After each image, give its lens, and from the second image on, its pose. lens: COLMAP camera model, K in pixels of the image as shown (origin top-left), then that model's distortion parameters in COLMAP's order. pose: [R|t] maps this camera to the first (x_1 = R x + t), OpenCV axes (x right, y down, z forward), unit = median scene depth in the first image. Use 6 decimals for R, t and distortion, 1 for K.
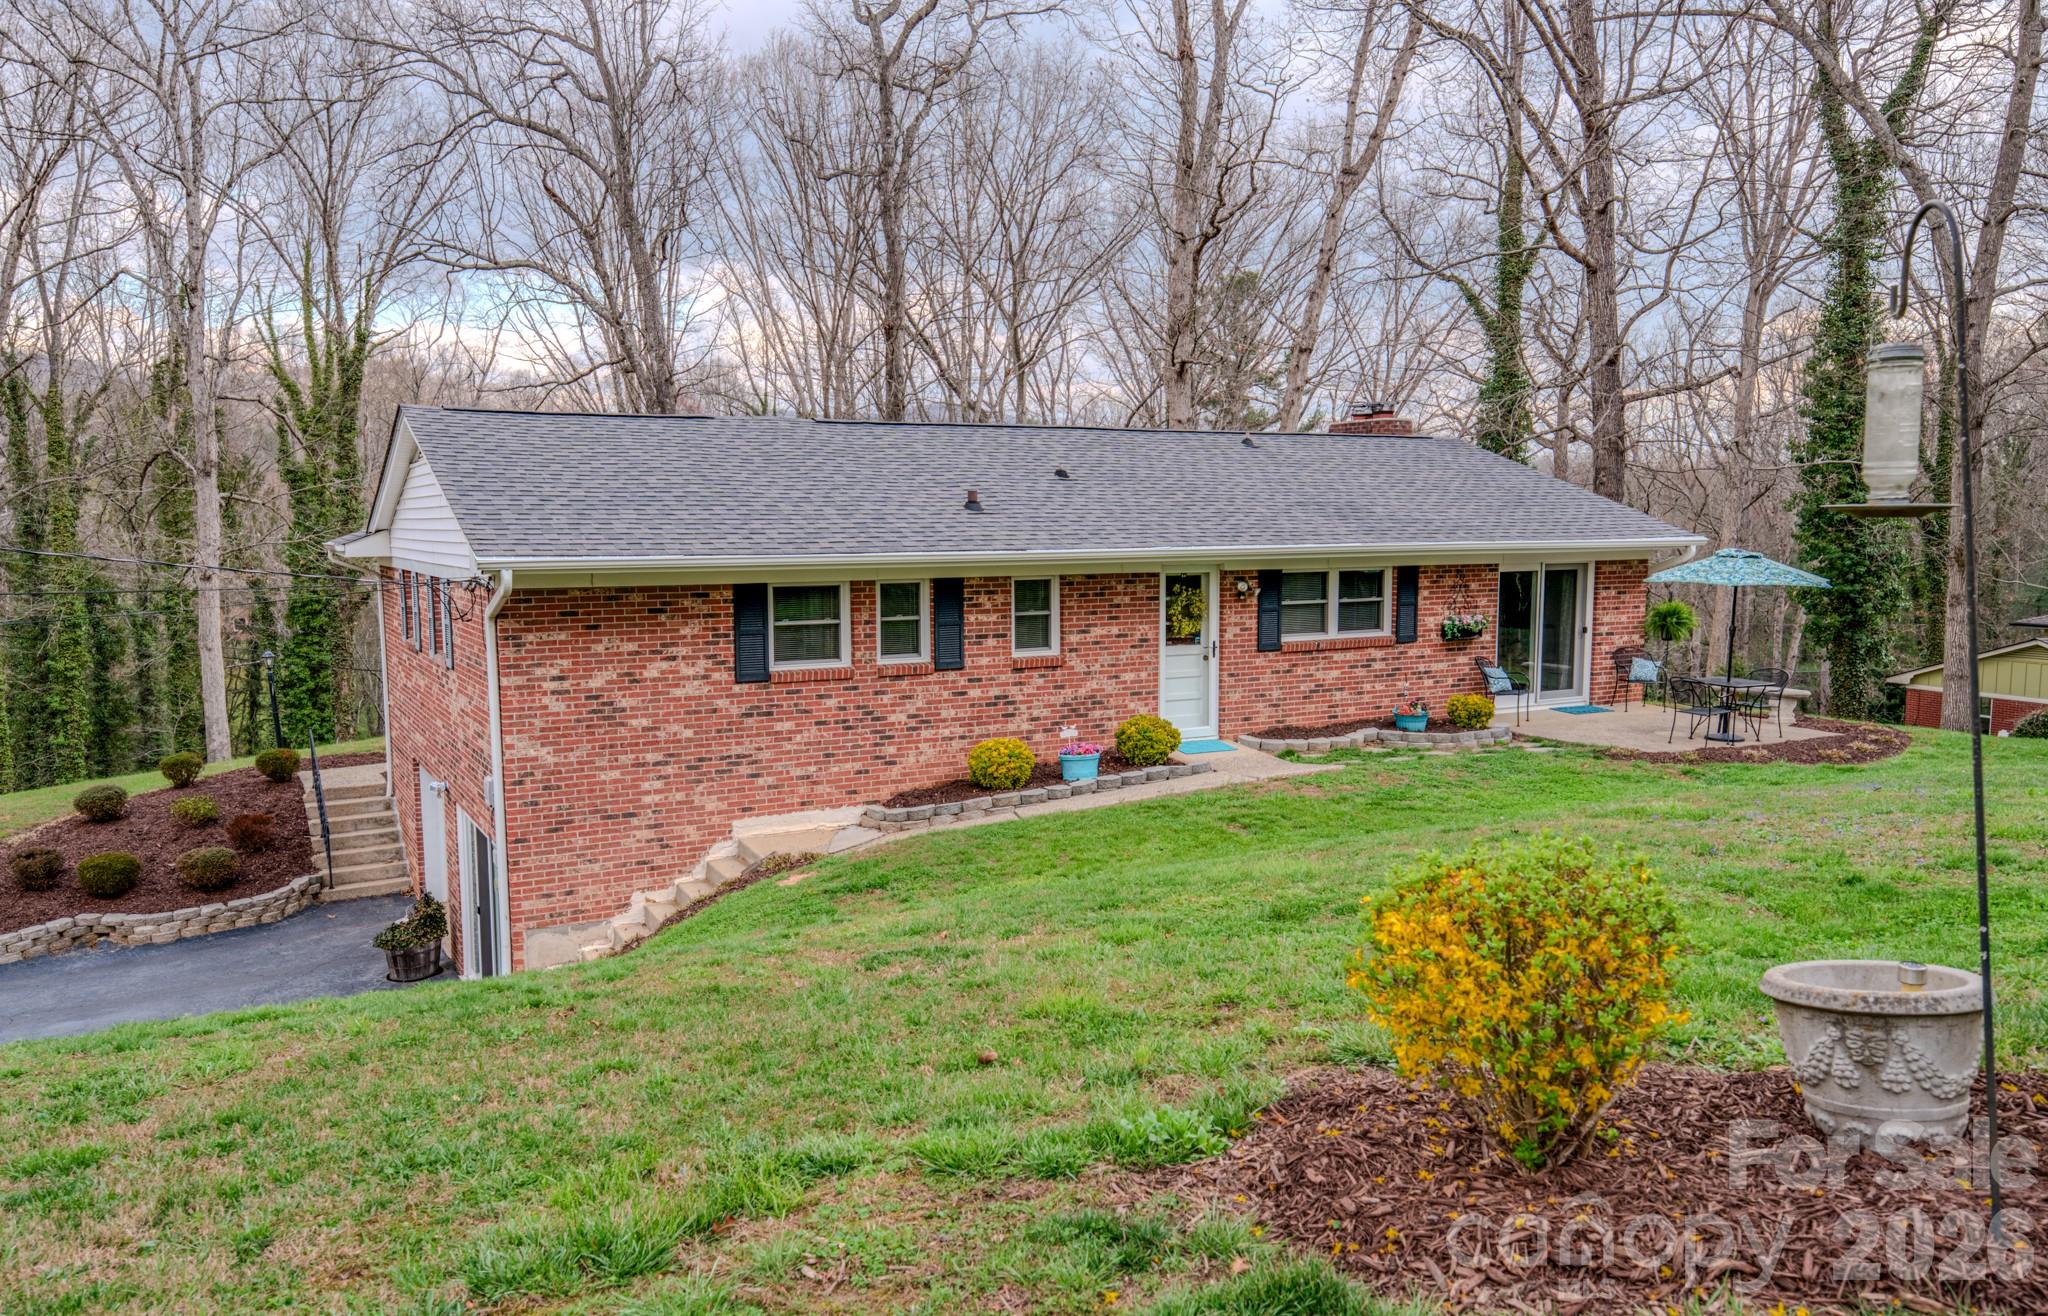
lens RADIAL K [[1407.5, 0, 1023.2], [0, 1407.5, 654.3], [0, 0, 1]] dist [0.009196, 0.004359]
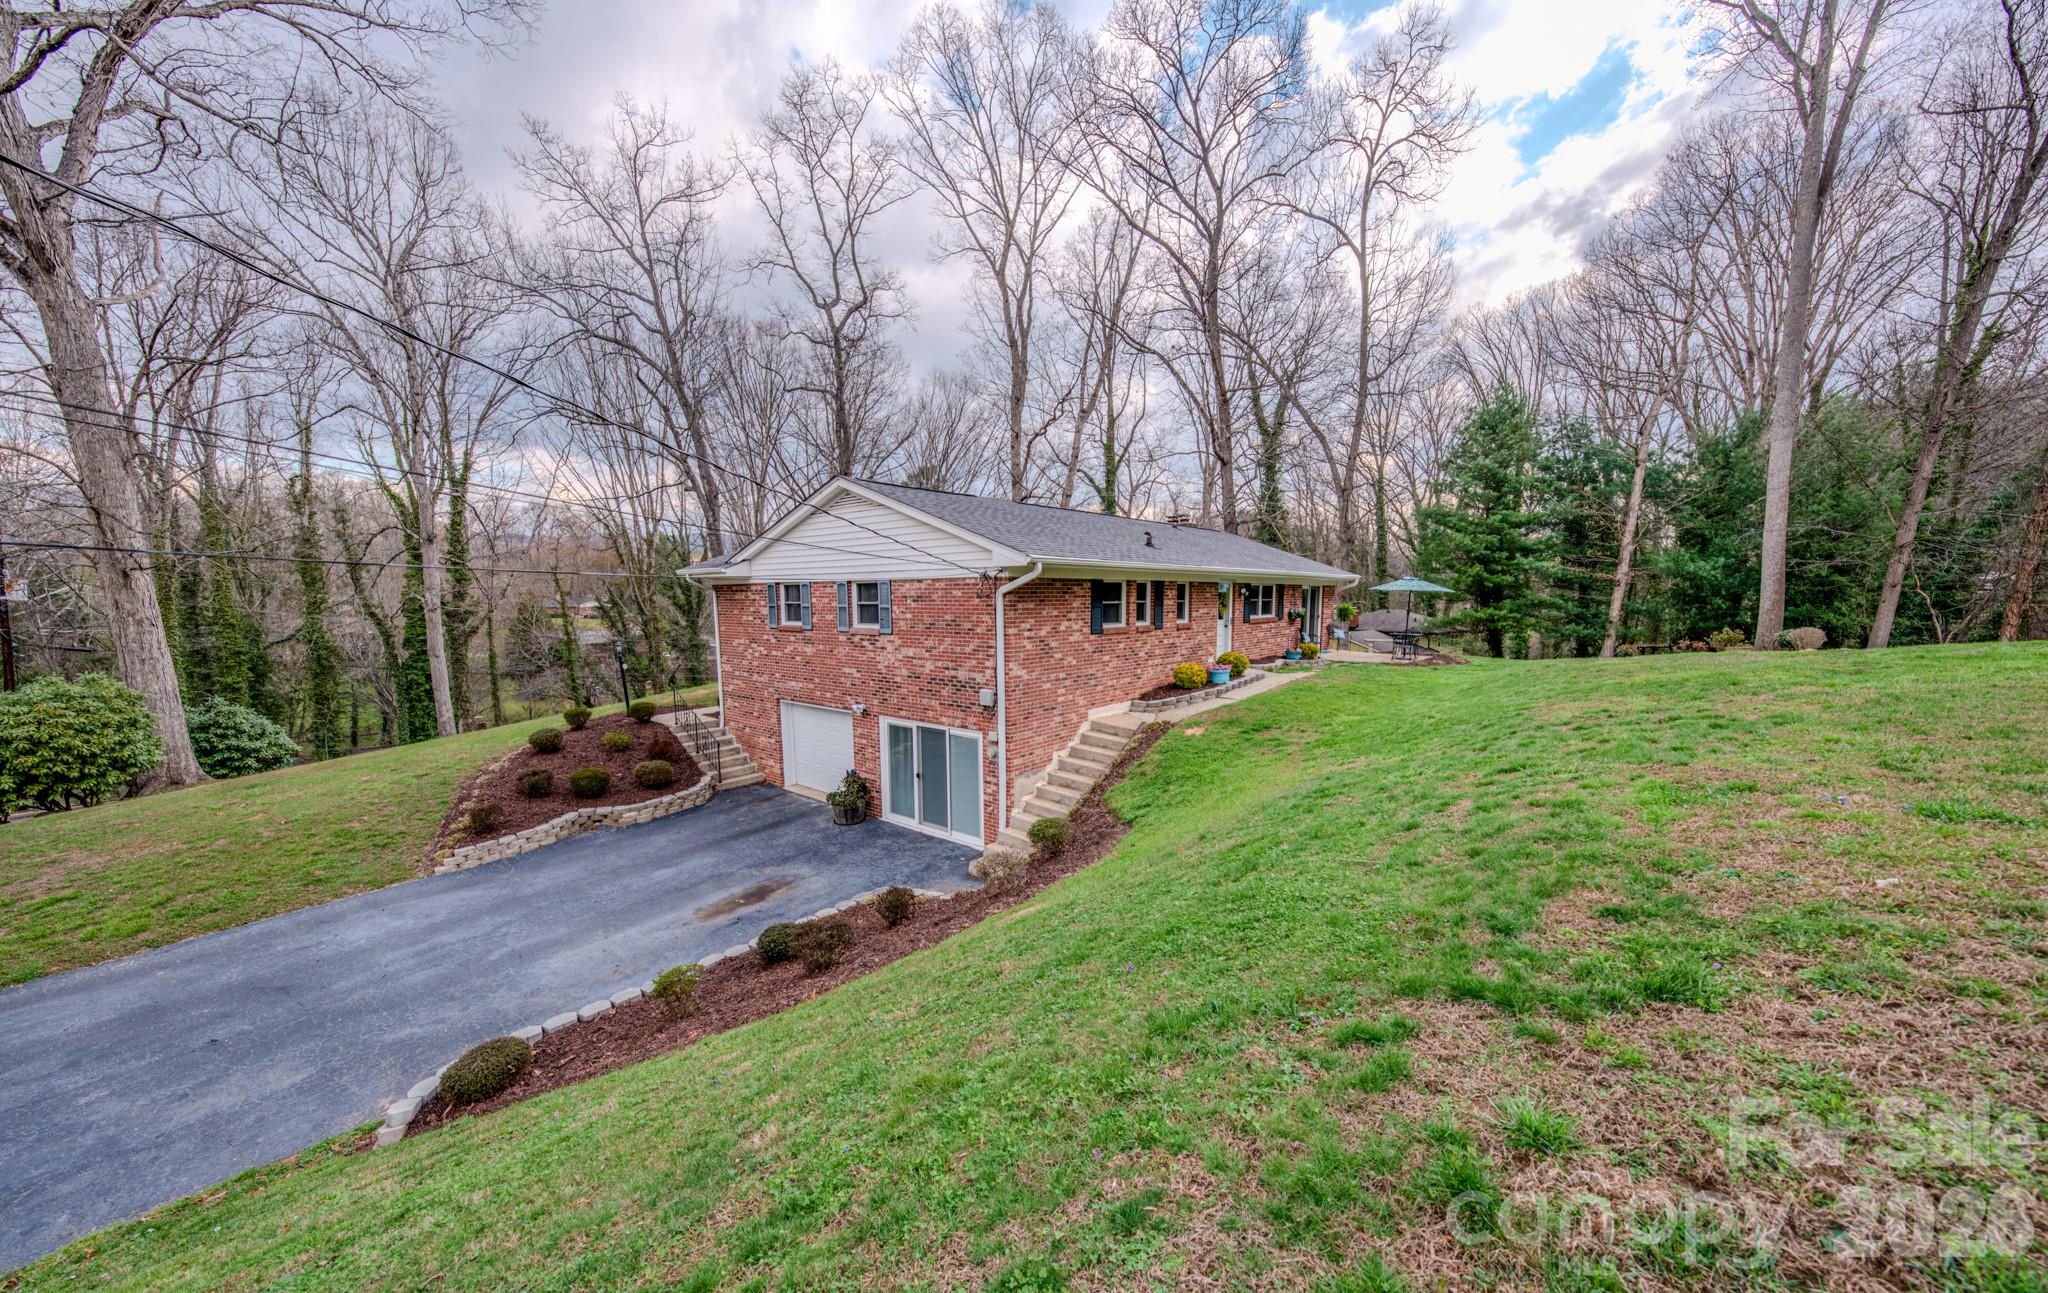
lens RADIAL K [[703.3, 0, 1025.4], [0, 703.3, 667.6], [0, 0, 1]] dist [-0.013620, -0.000090]
pose [[0.938652, -0.034835, 0.343101, -0.531520], [0.032183, 0.999392, 0.013423, 0.043281], [-0.343360, -0.001557, 0.939203, 0.157695]]
